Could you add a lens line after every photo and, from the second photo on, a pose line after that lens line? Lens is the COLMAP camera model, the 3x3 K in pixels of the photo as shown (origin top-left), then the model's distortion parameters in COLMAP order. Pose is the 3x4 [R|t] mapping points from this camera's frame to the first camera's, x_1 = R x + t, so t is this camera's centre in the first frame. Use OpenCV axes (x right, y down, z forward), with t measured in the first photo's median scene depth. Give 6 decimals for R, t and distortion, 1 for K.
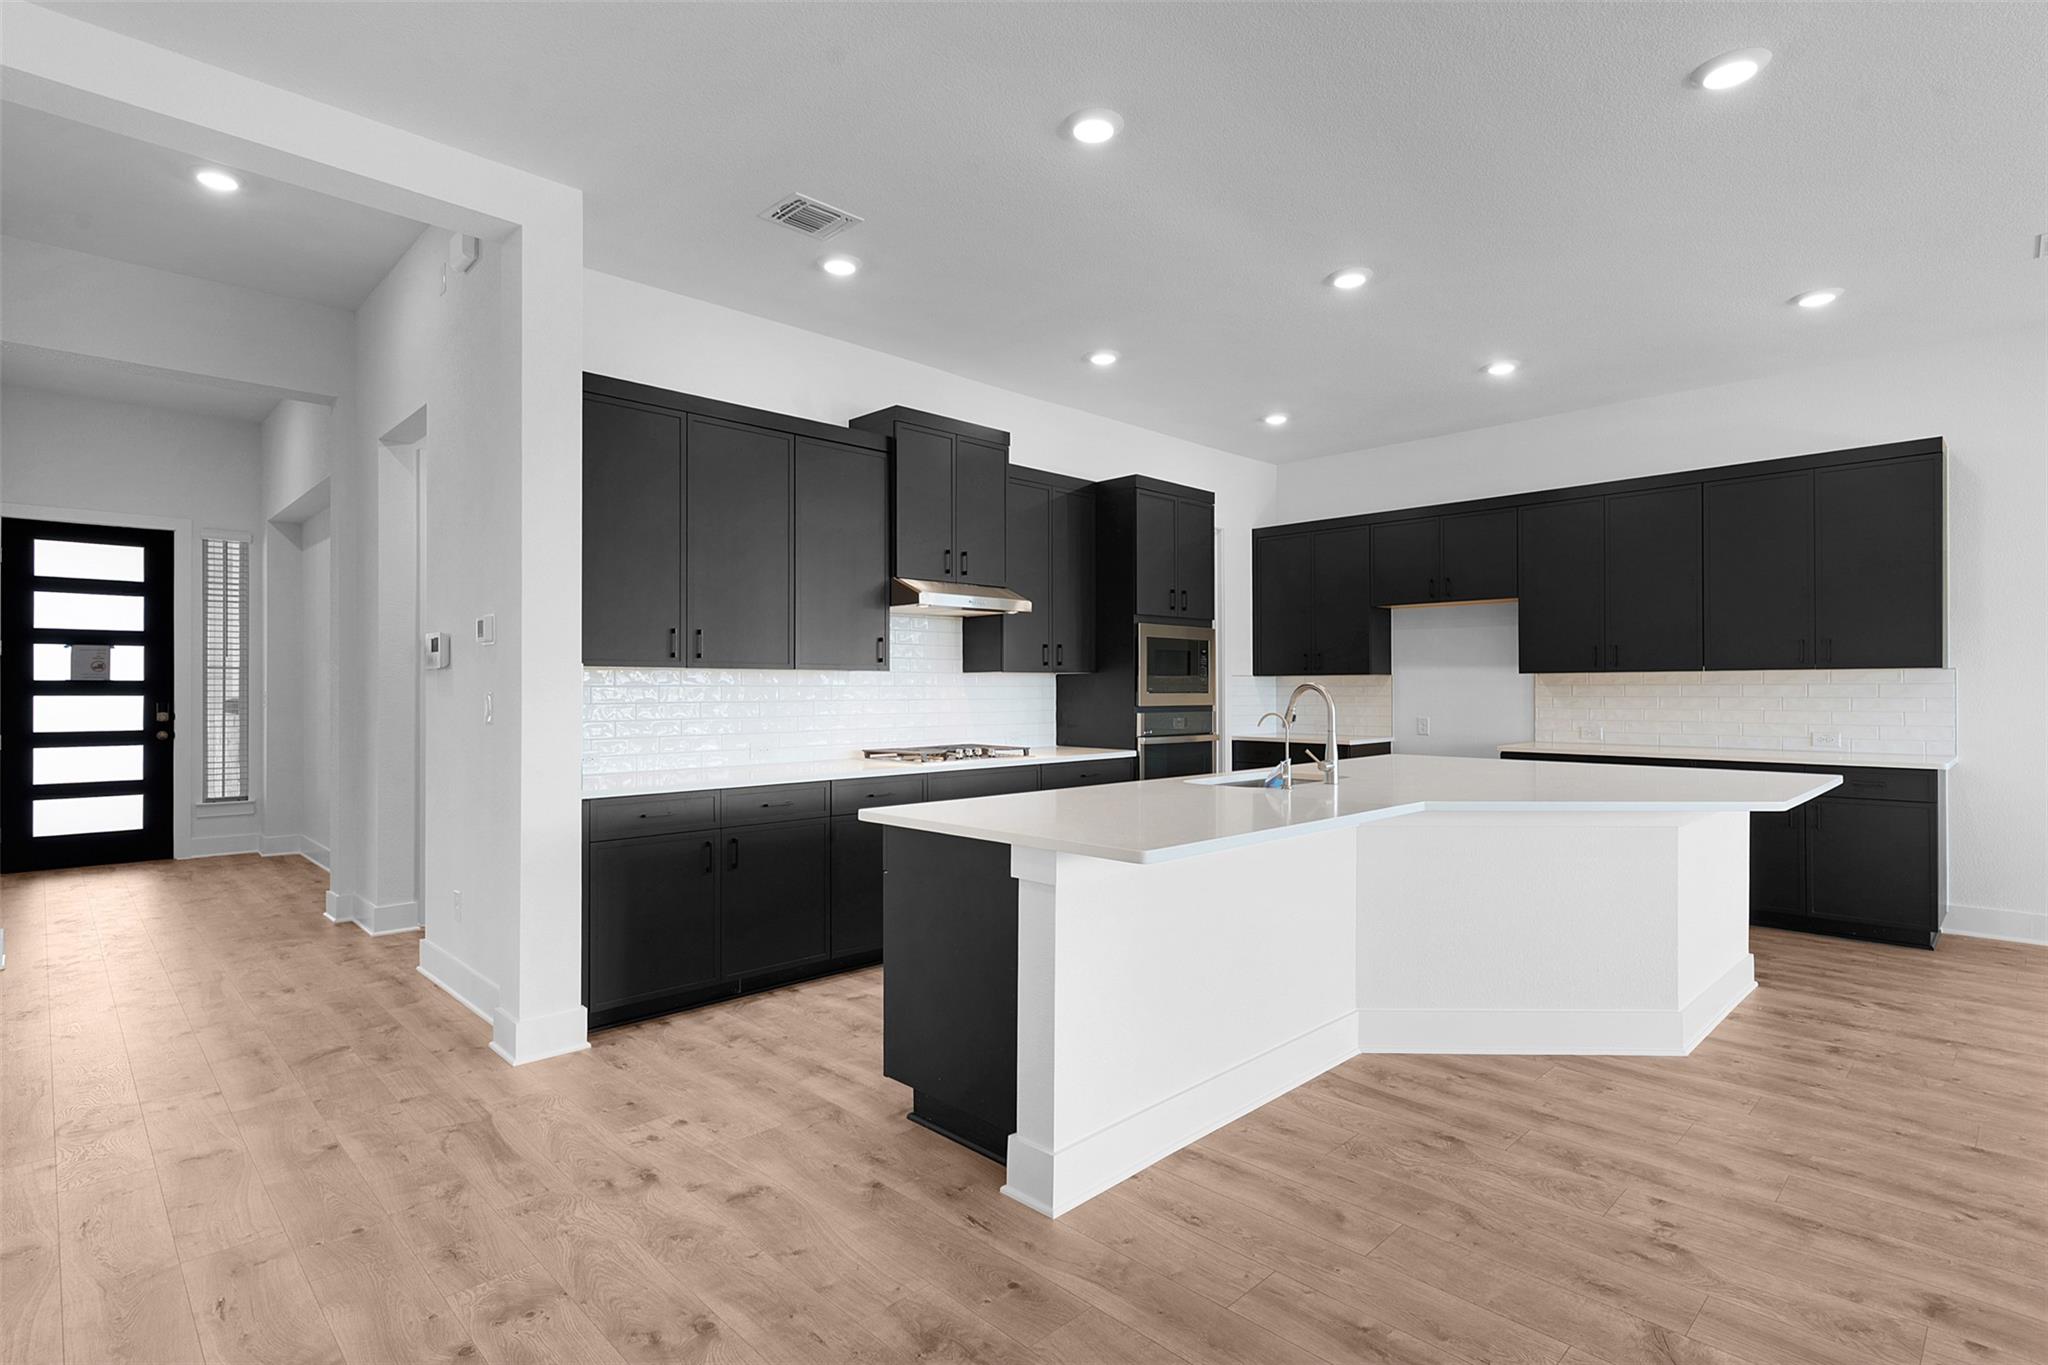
lens RADIAL K [[1009.1, 0, 1007.4], [0, 1009.1, 672.0], [0, 0, 1]] dist [0.008179, -0.002459]
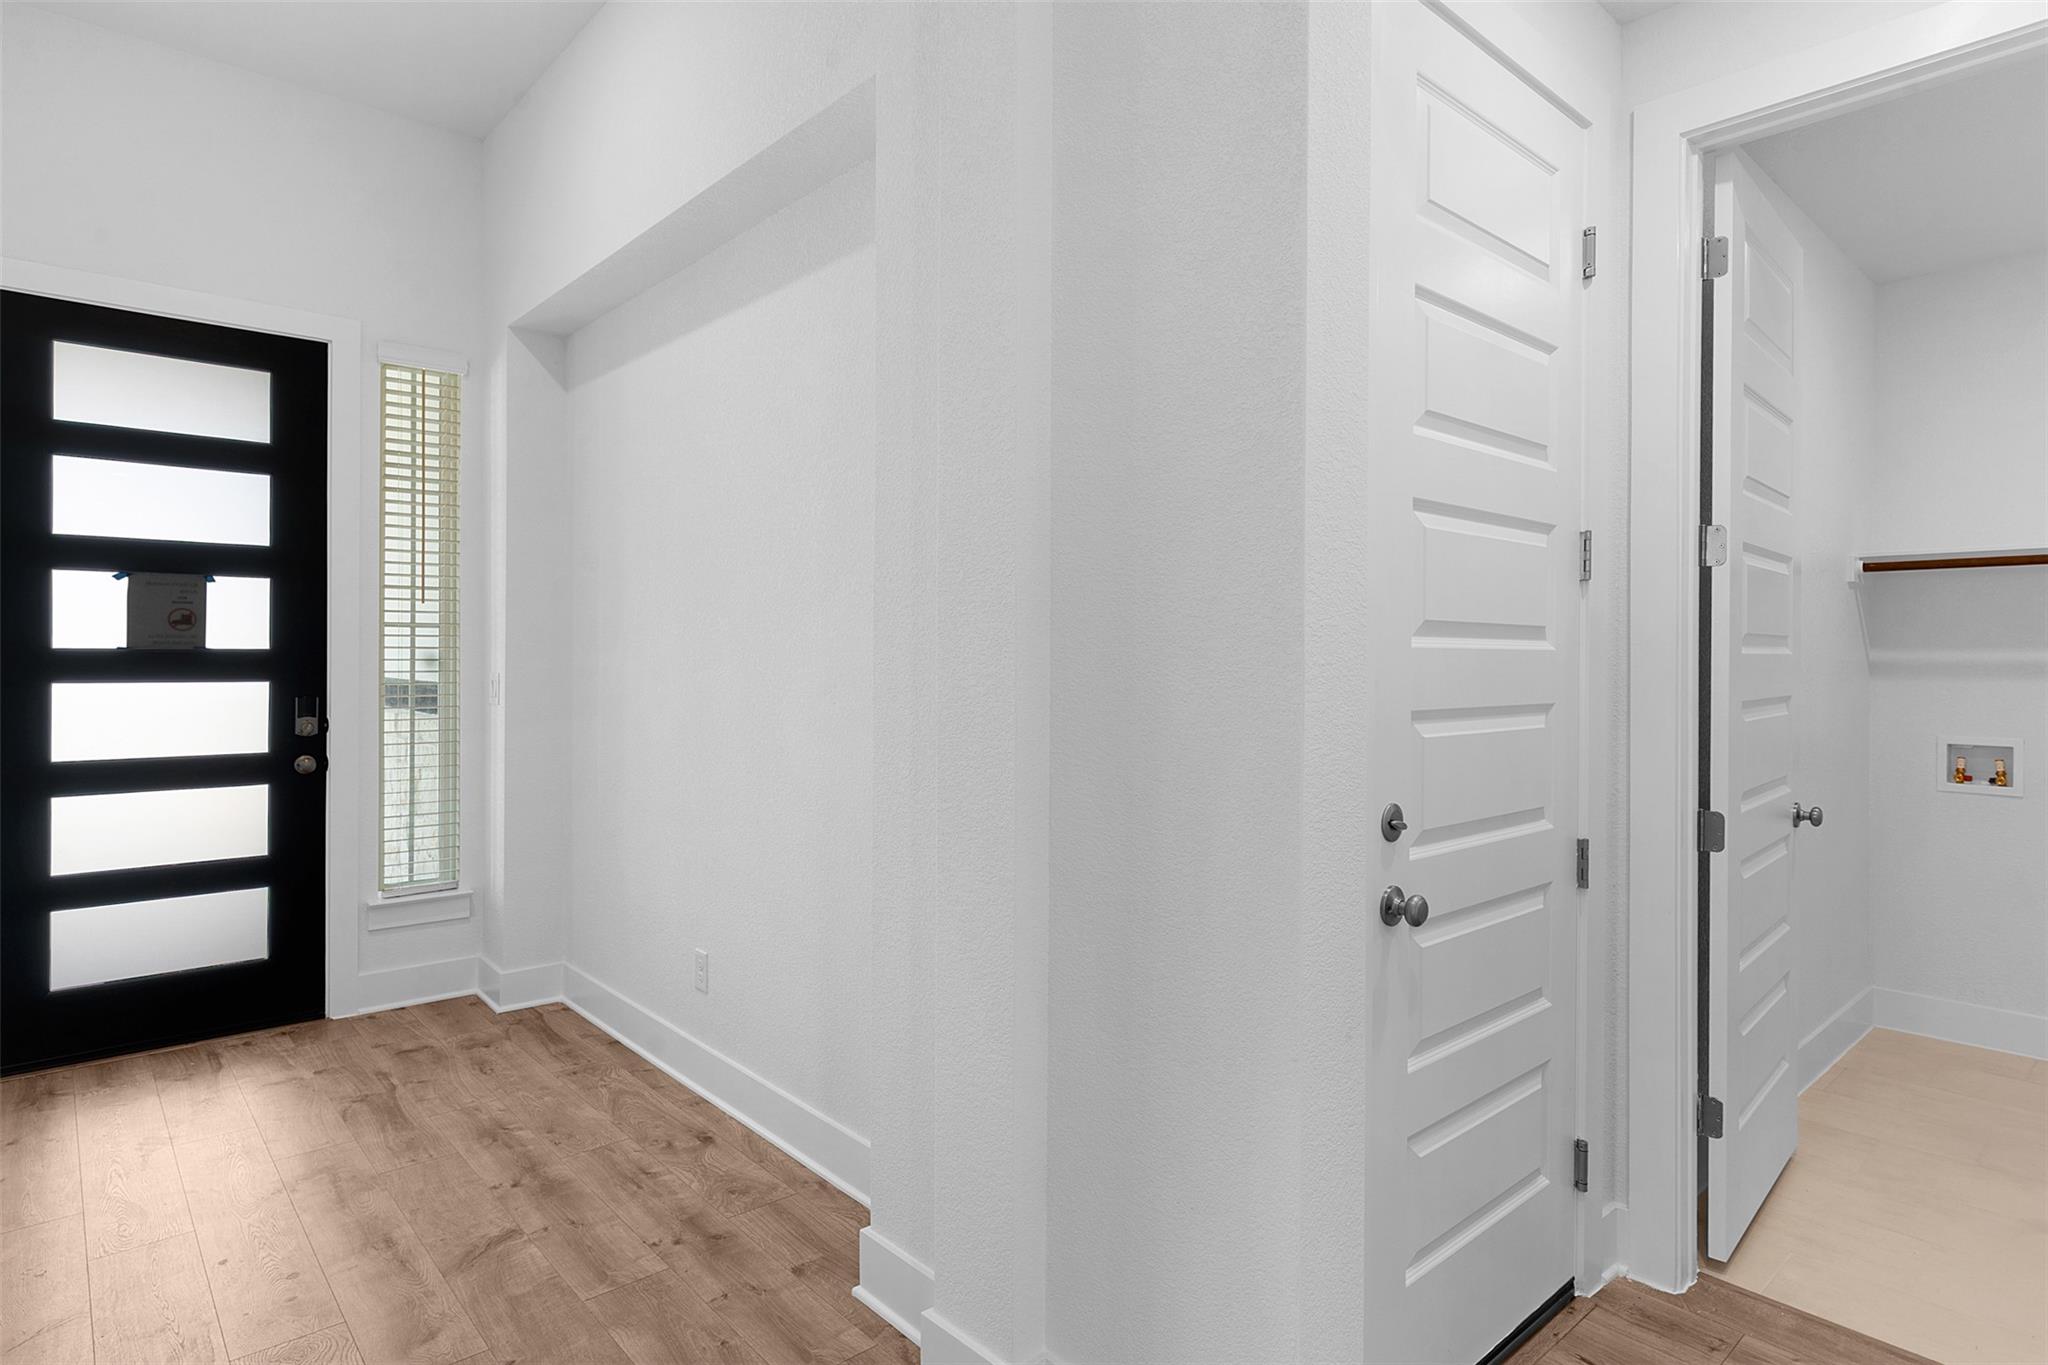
lens RADIAL K [[1098.6, 0, 1027.2], [0, 1098.6, 660.2], [0, 0, 1]] dist [-0.004612, -0.001972]
pose [[0.999325, 0.006676, -0.036137, -0.474467], [-0.006470, 0.999962, 0.005837, 0.007862], [0.036175, -0.005599, 0.999330, 0.494507]]
